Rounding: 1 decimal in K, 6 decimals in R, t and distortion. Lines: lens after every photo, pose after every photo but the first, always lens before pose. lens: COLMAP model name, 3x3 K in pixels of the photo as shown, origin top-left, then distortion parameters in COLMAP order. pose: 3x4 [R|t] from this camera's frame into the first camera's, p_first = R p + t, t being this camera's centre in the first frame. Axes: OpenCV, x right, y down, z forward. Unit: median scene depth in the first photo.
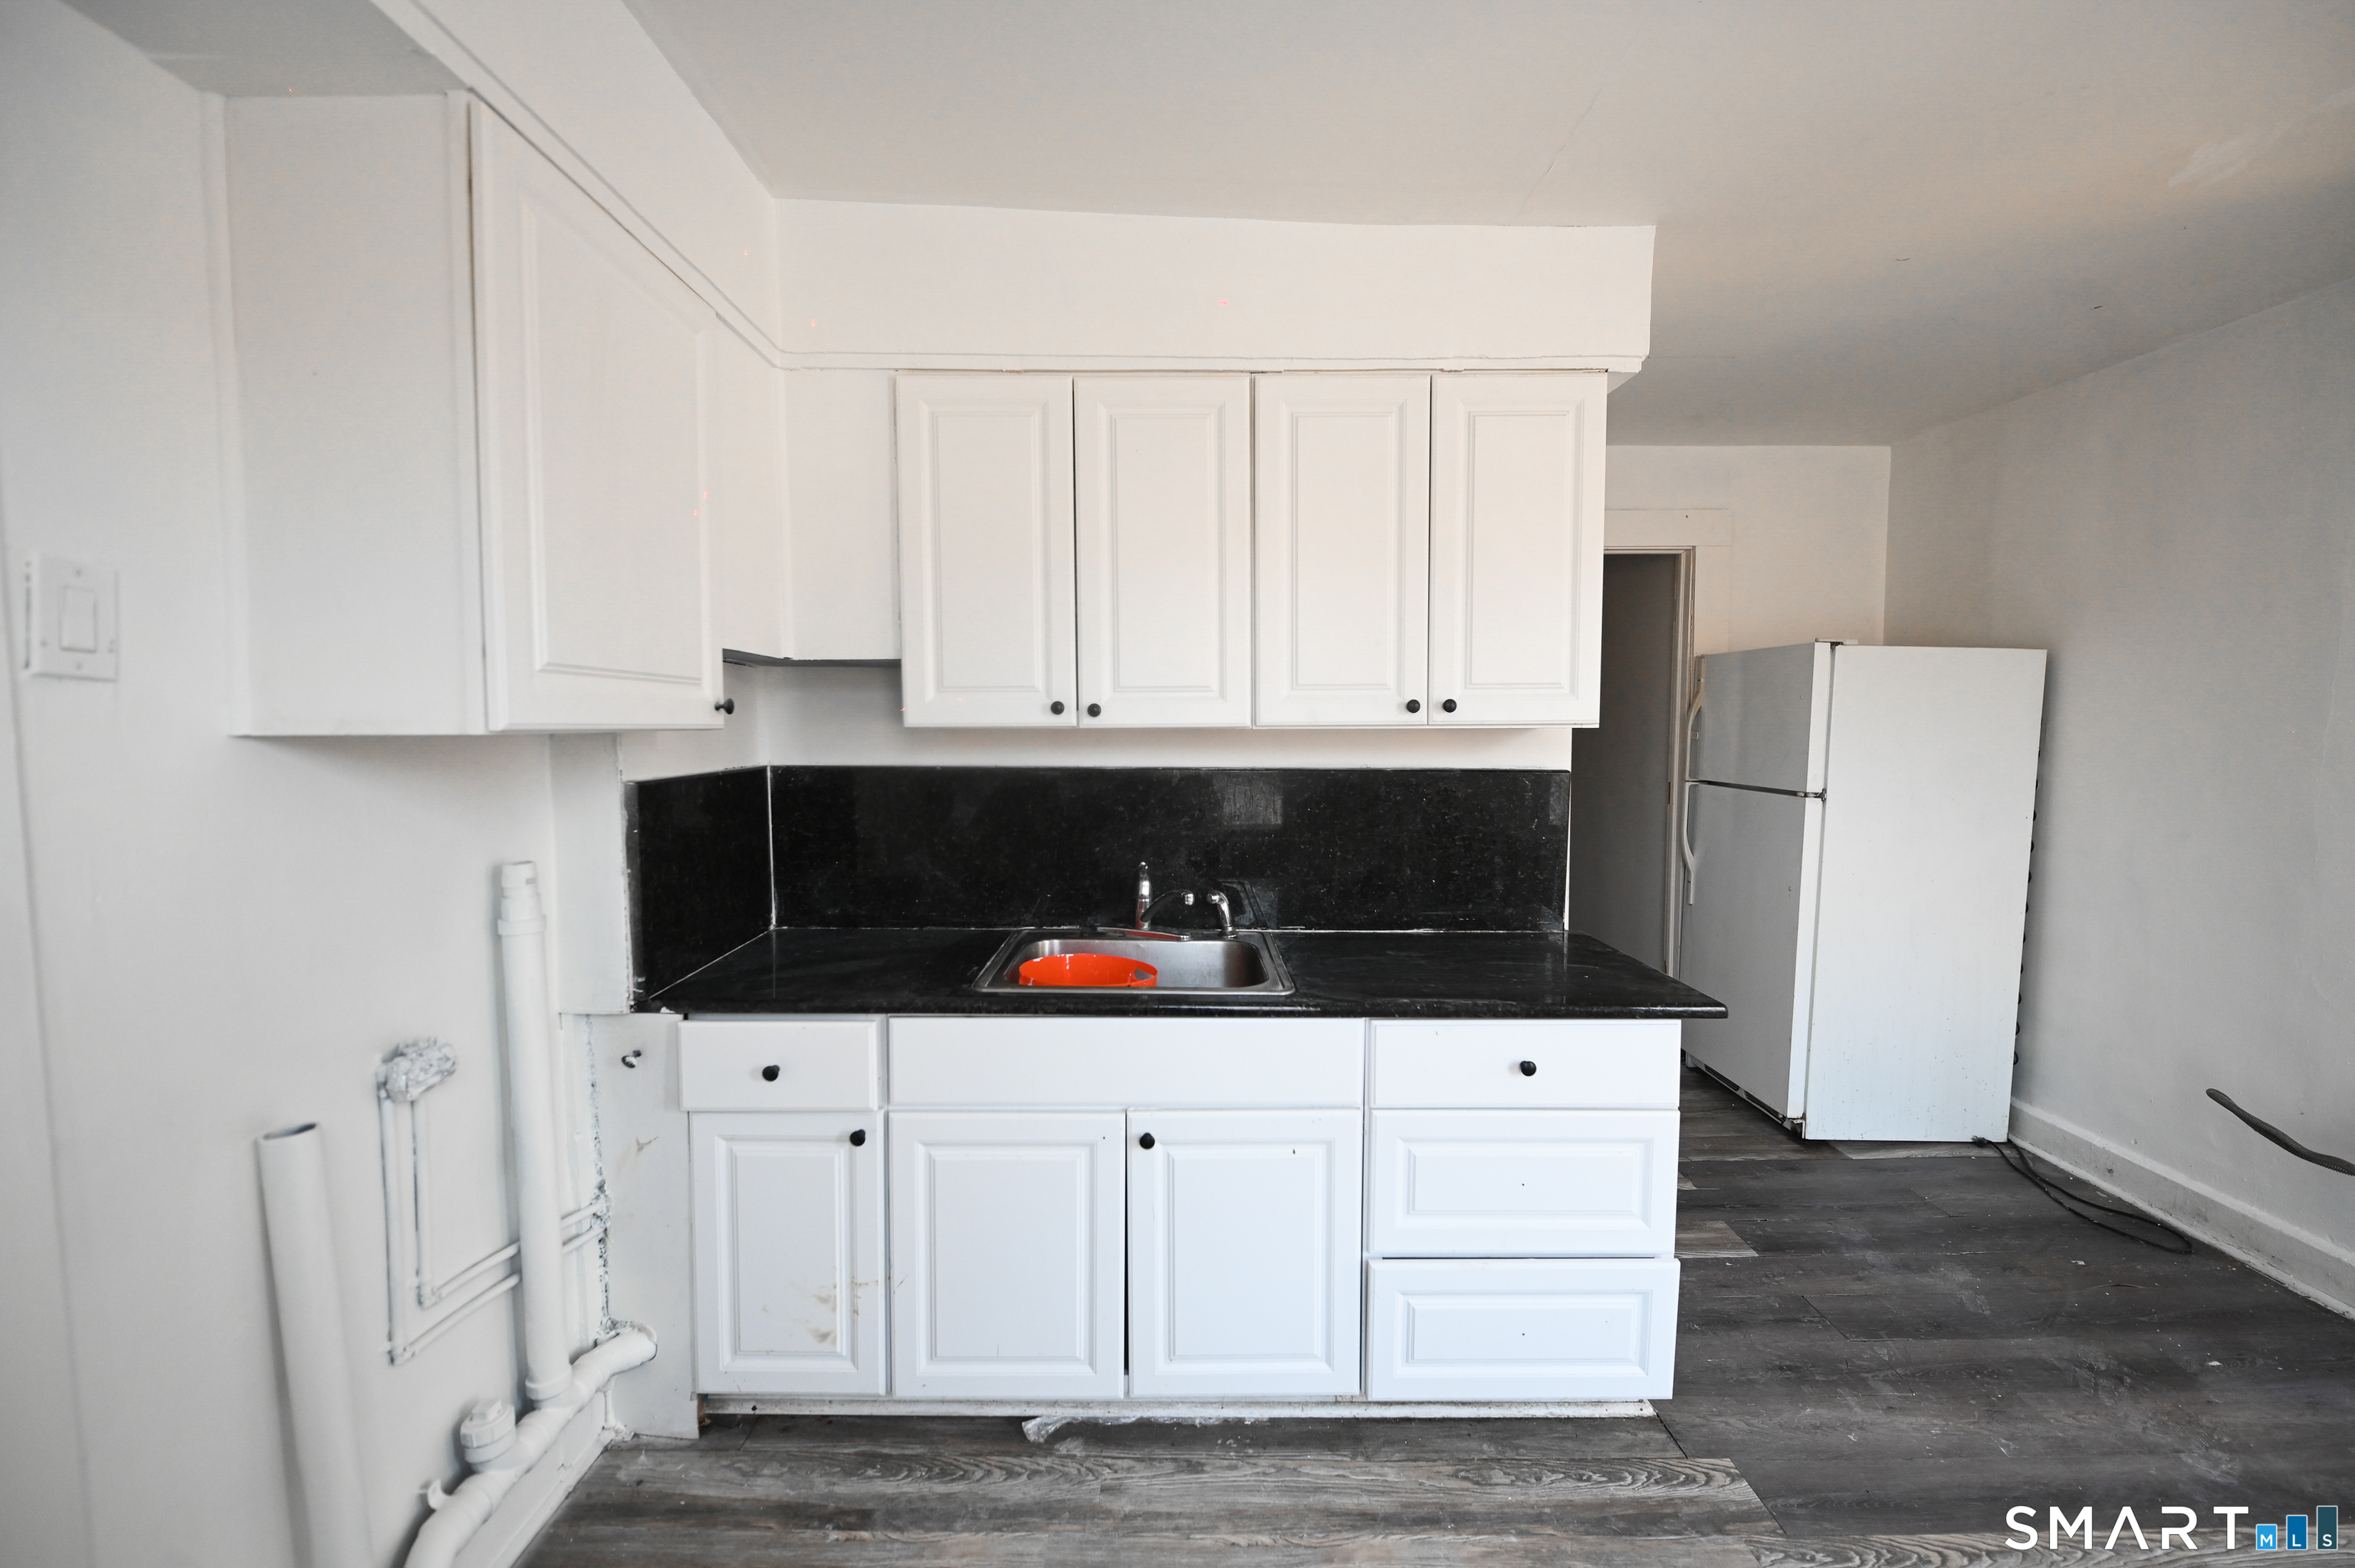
lens RADIAL K [[986.5, 0, 1181.9], [0, 986.5, 781.5], [0, 0, 1]] dist [-0.000396, -0.004164]
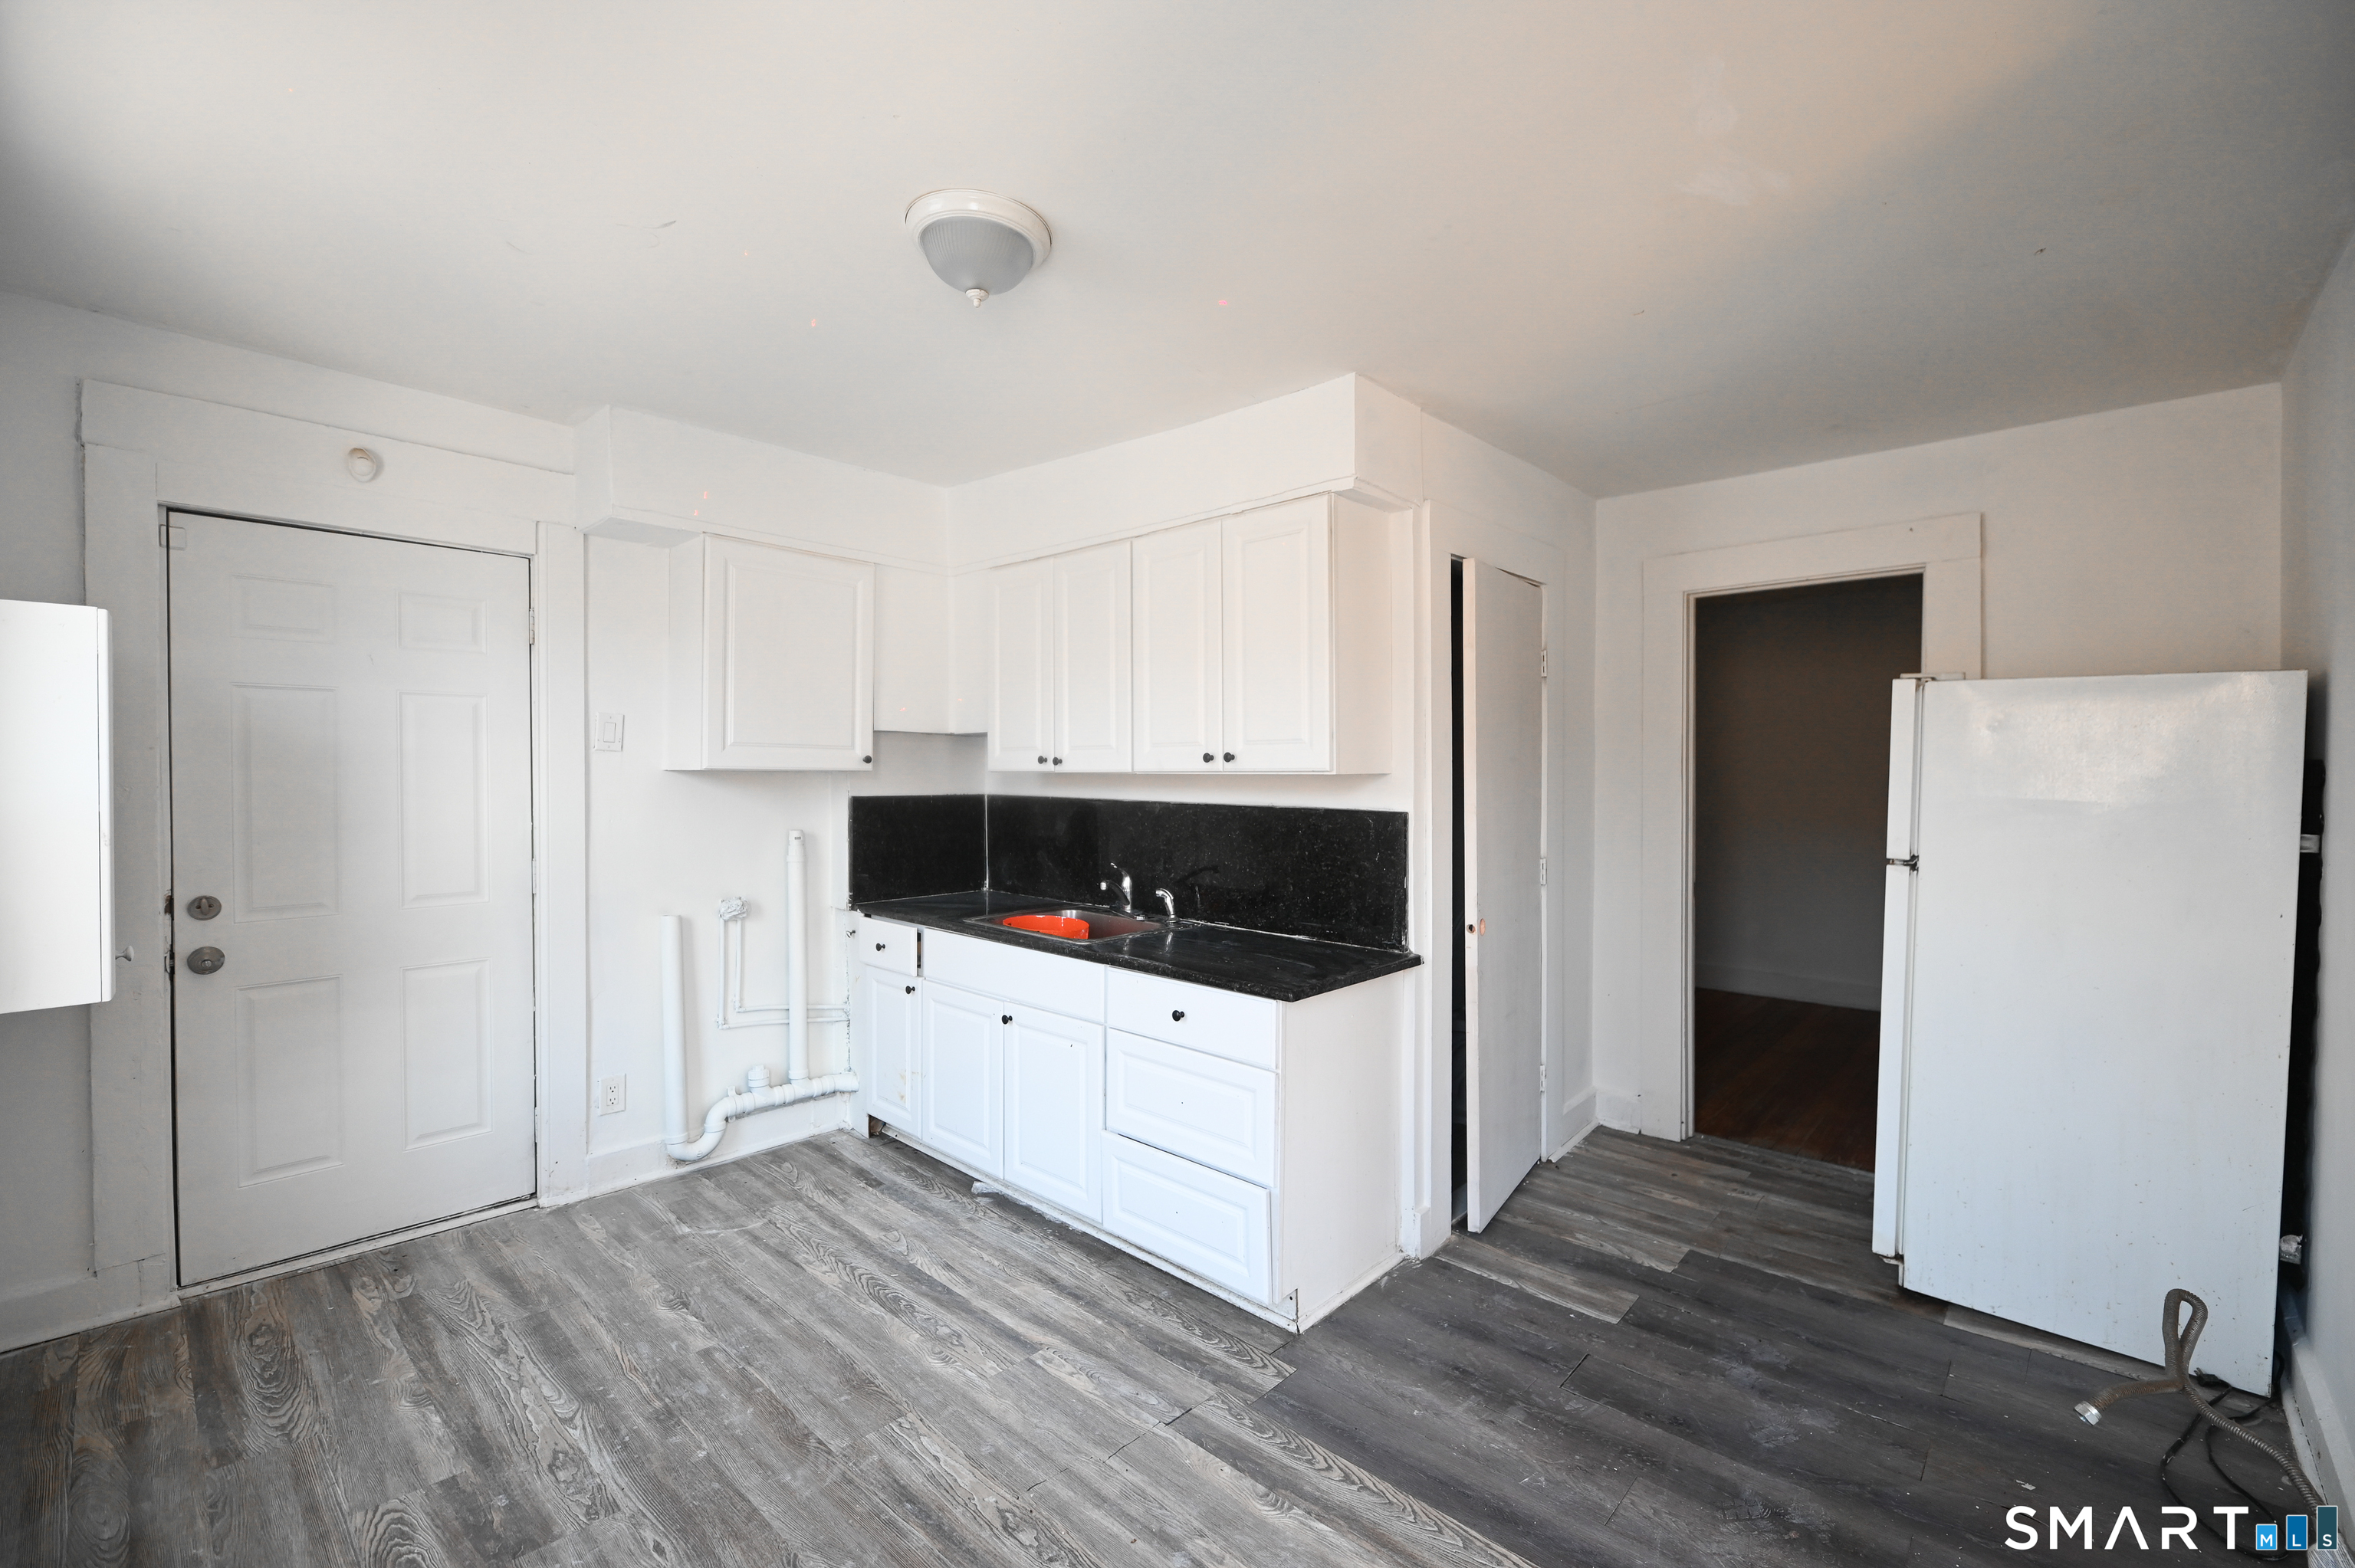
lens RADIAL K [[978.4, 0, 1177.5], [0, 978.4, 784.0], [0, 0, 1]] dist [-0.000499, -0.004152]
pose [[0.731826, 0.011503, -0.681394, 1.136556], [-0.049562, 0.998108, -0.036381, 0.012401], [0.679686, 0.060396, 0.731012, -0.029692]]
